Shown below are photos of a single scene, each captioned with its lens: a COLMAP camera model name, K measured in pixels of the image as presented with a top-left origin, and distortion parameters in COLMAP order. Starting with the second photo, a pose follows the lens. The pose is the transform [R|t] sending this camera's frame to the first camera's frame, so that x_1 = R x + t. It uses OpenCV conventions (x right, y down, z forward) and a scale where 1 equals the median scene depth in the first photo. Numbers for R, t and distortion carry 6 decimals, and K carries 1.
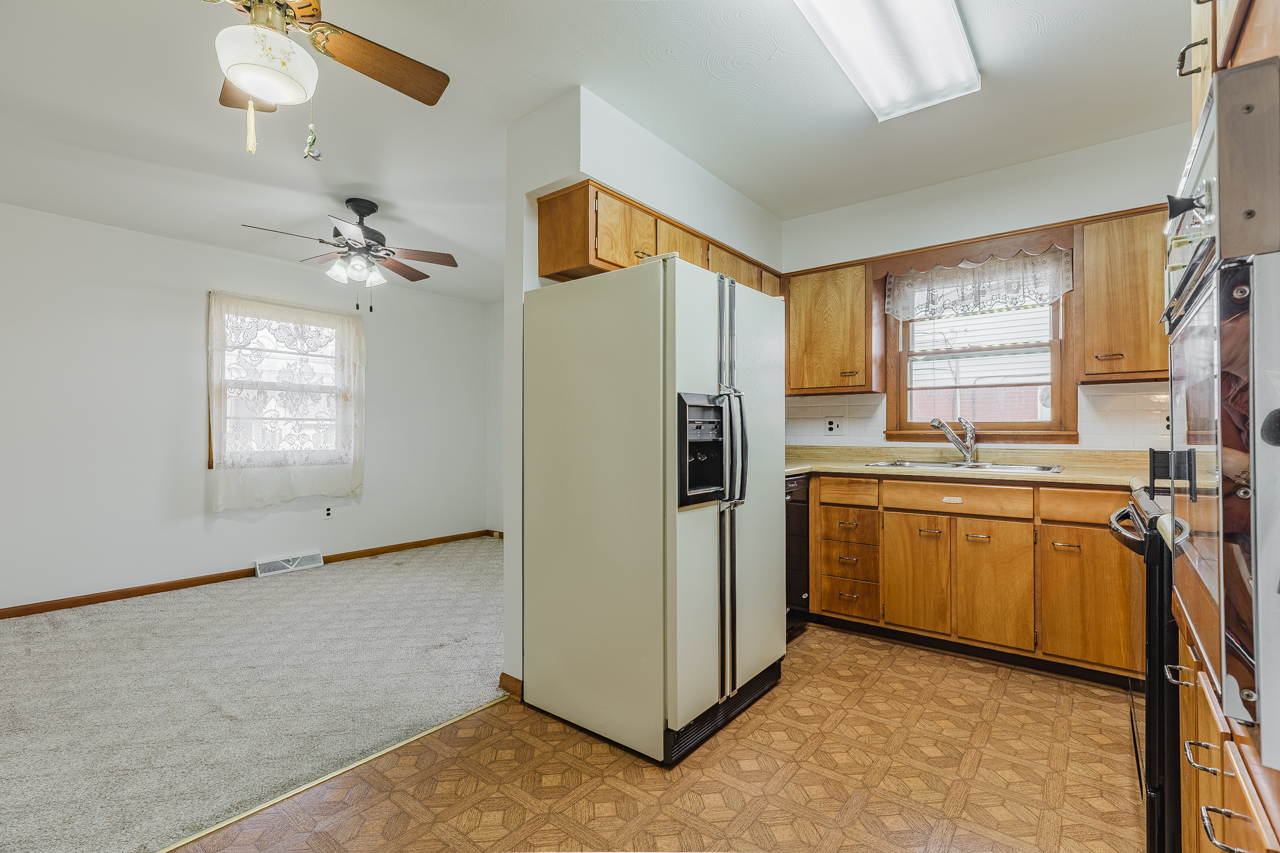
lens RADIAL K [[583.0, 0, 647.0], [0, 583.0, 426.7], [0, 0, 1]] dist [0.009301, -0.000132]
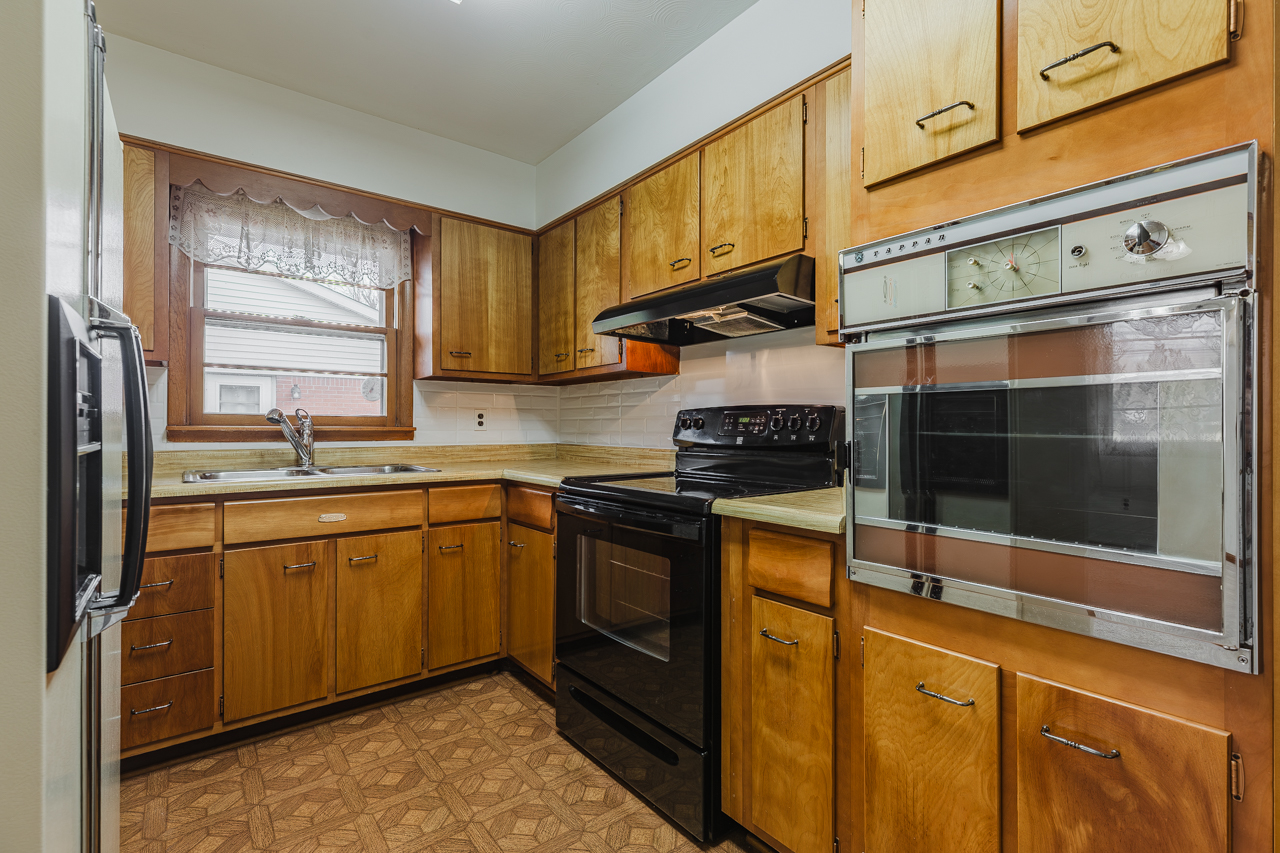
lens RADIAL K [[583.0, 0, 647.0], [0, 583.0, 426.7], [0, 0, 1]] dist [0.009301, -0.000132]
pose [[0.233621, 0.002995, 0.972323, -0.120377], [-0.010298, 0.999947, -0.000606, 0.004086], [-0.972273, -0.009872, 0.233639, 0.427981]]
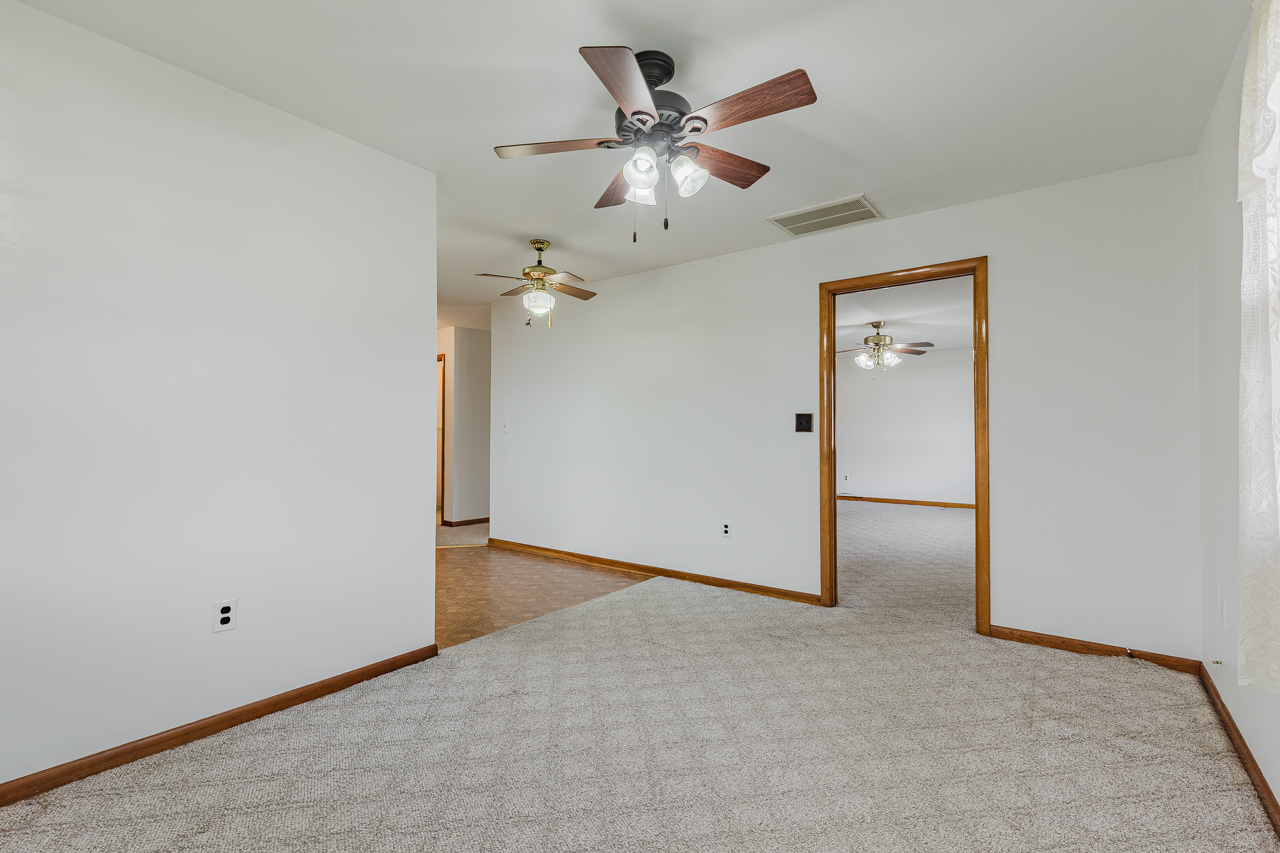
lens RADIAL K [[583.0, 0, 647.0], [0, 583.0, 426.7], [0, 0, 1]] dist [0.009301, -0.000132]
pose [[-0.999772, -0.000312, -0.021362, -0.582330], [0.000138, 0.999778, -0.021074, 0.010783], [0.021364, -0.021072, -0.999550, 1.975543]]
